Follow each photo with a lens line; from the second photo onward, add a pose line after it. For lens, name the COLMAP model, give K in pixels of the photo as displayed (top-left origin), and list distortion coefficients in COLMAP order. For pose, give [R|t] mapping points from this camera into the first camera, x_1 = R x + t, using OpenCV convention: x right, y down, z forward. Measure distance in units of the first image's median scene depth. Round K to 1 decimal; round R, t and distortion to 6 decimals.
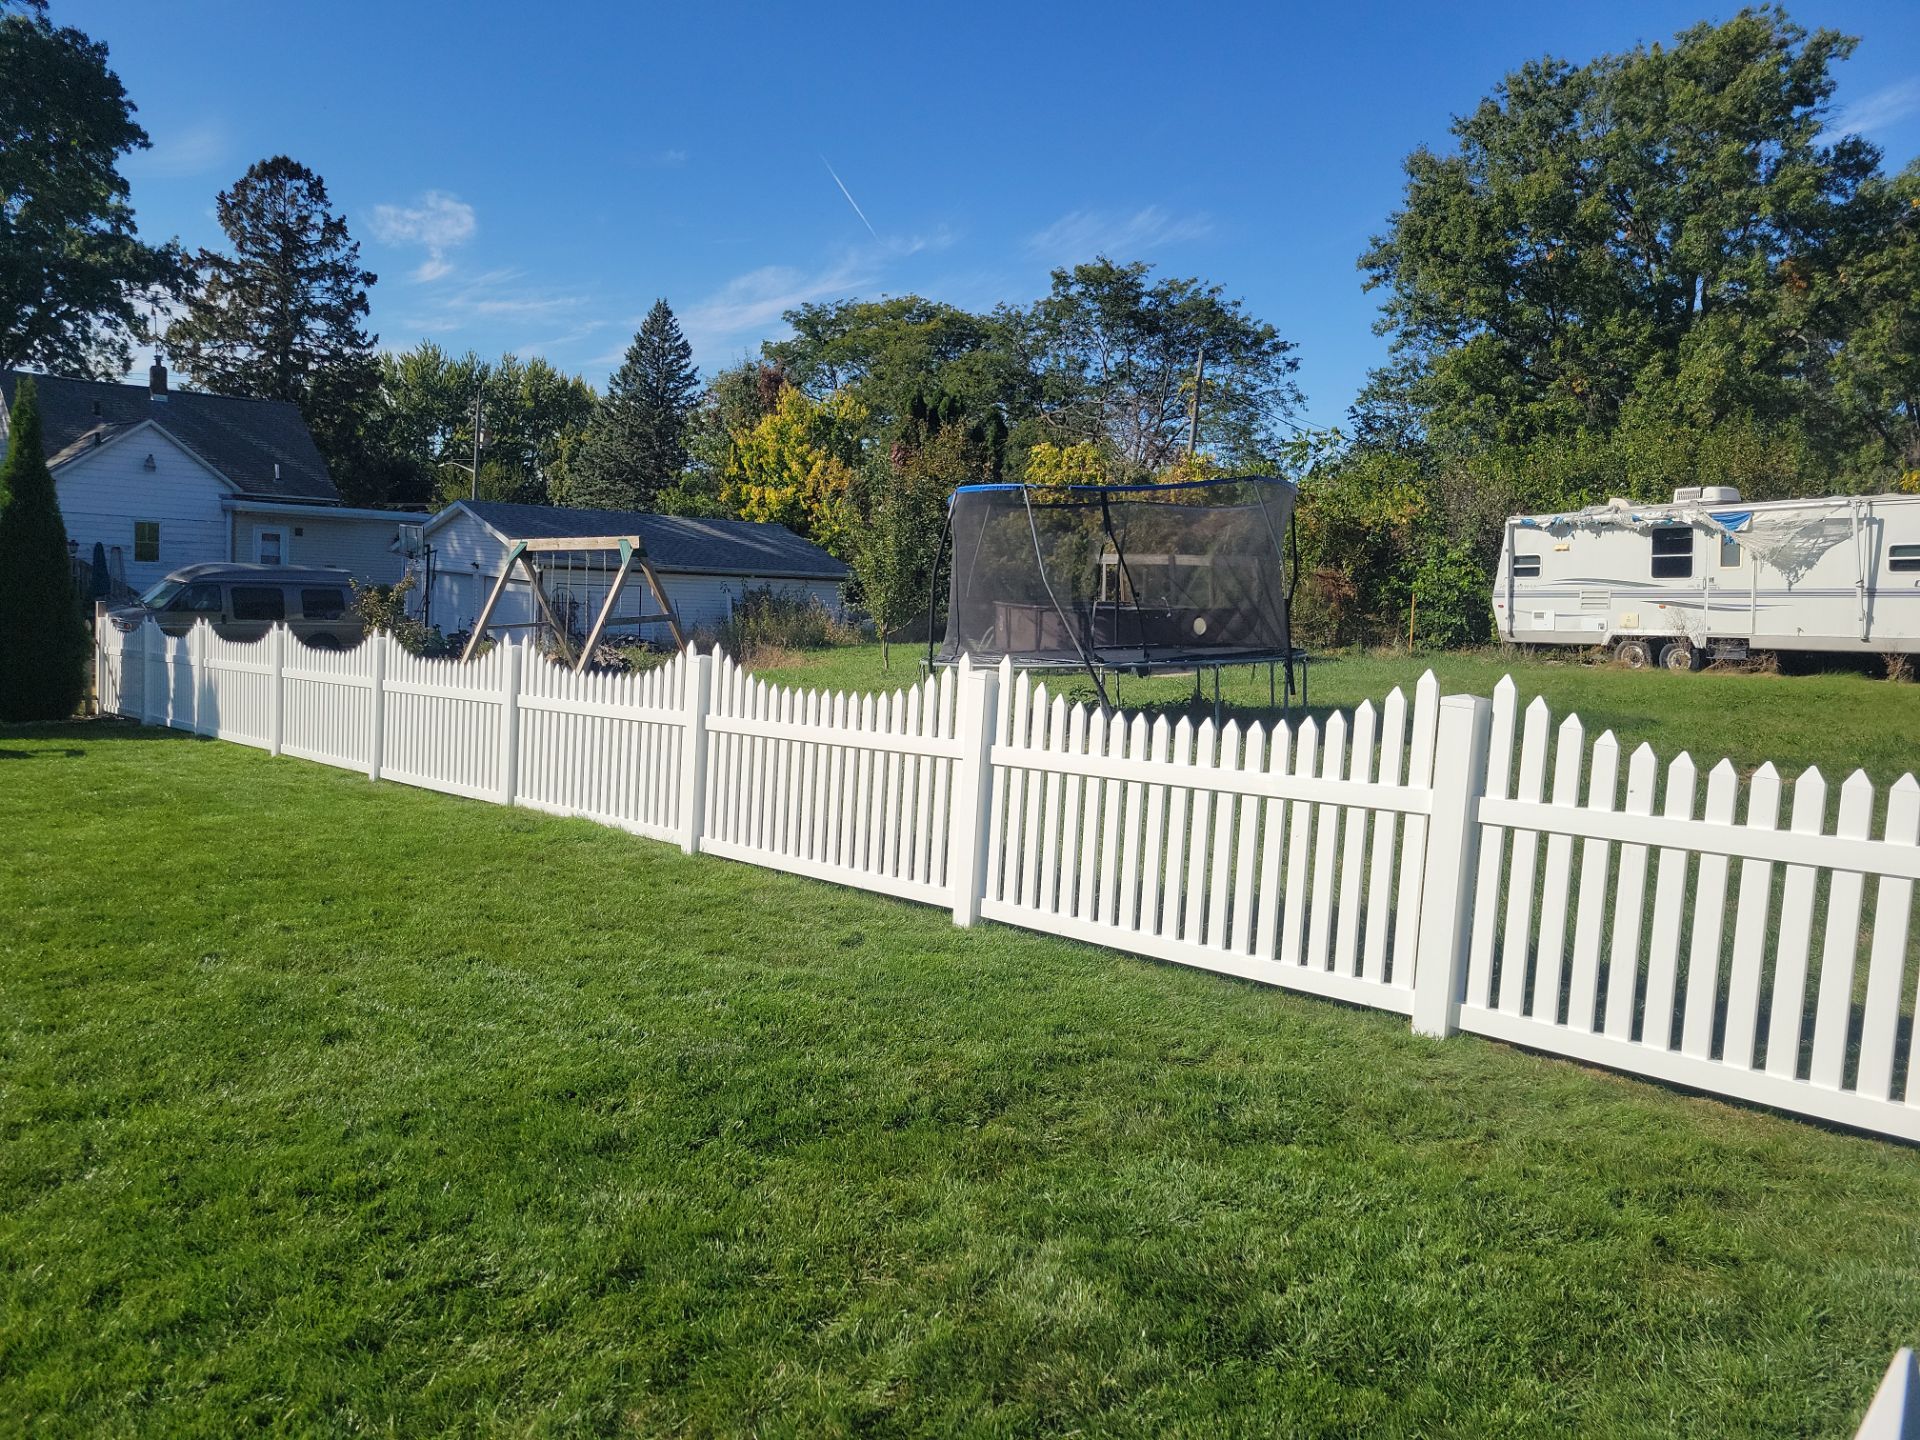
lens RADIAL K [[1423.5, 0, 961.2], [0, 1423.5, 709.8], [0, 0, 1]] dist [0.050612, -0.048031]
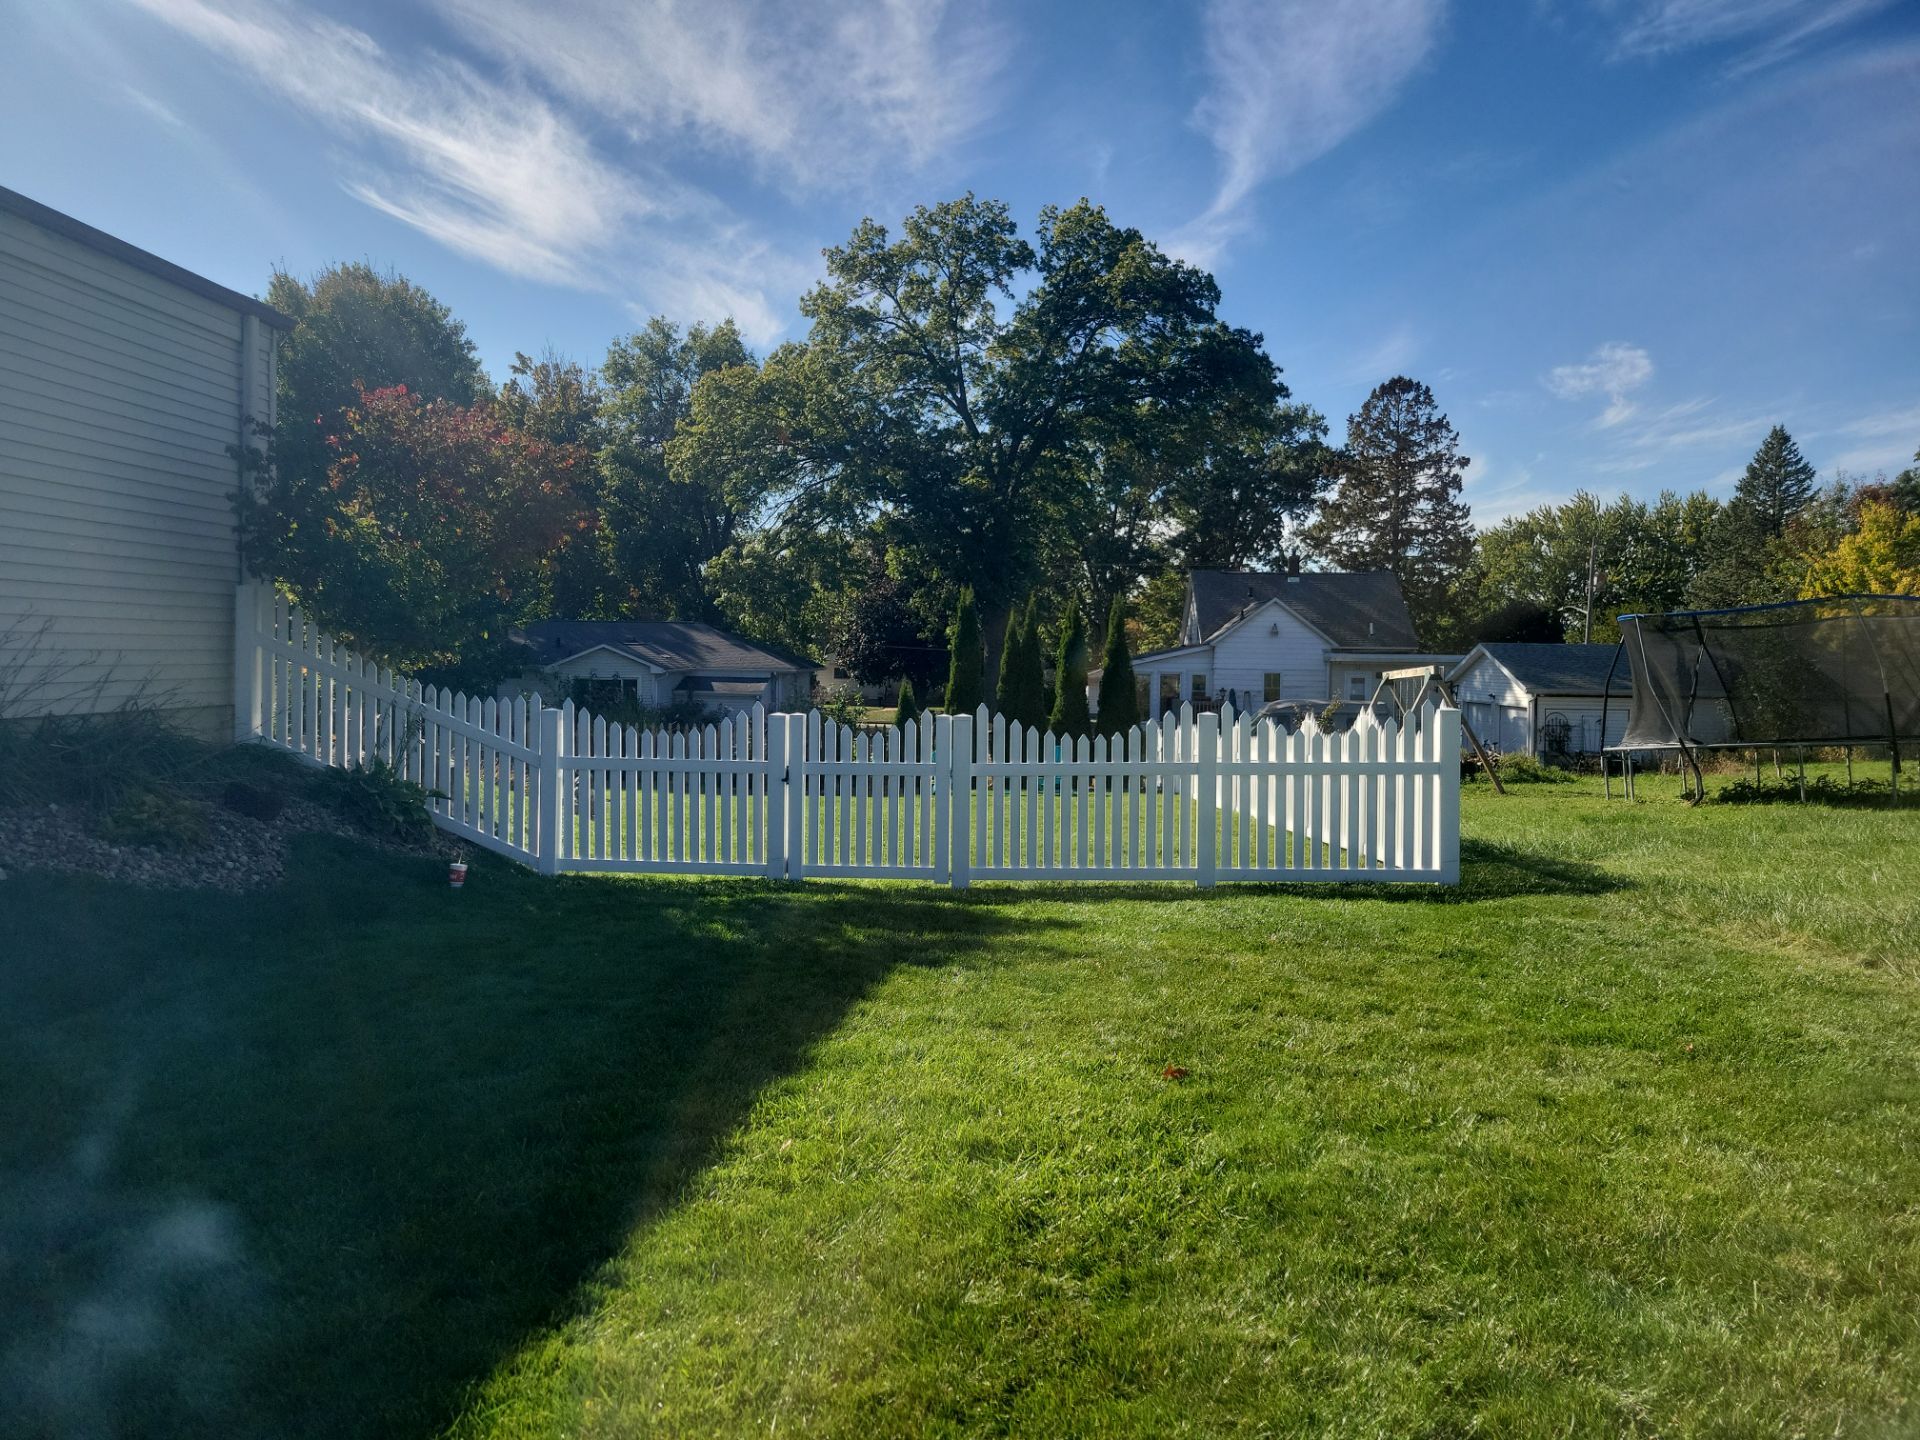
lens RADIAL K [[1423.5, 0, 961.2], [0, 1423.5, 709.8], [0, 0, 1]] dist [0.050612, -0.048031]
pose [[0.703006, -0.023681, -0.710790, 0.136479], [-0.046478, 0.995779, -0.079145, 0.017909], [0.709664, 0.088675, 0.698938, -0.107727]]
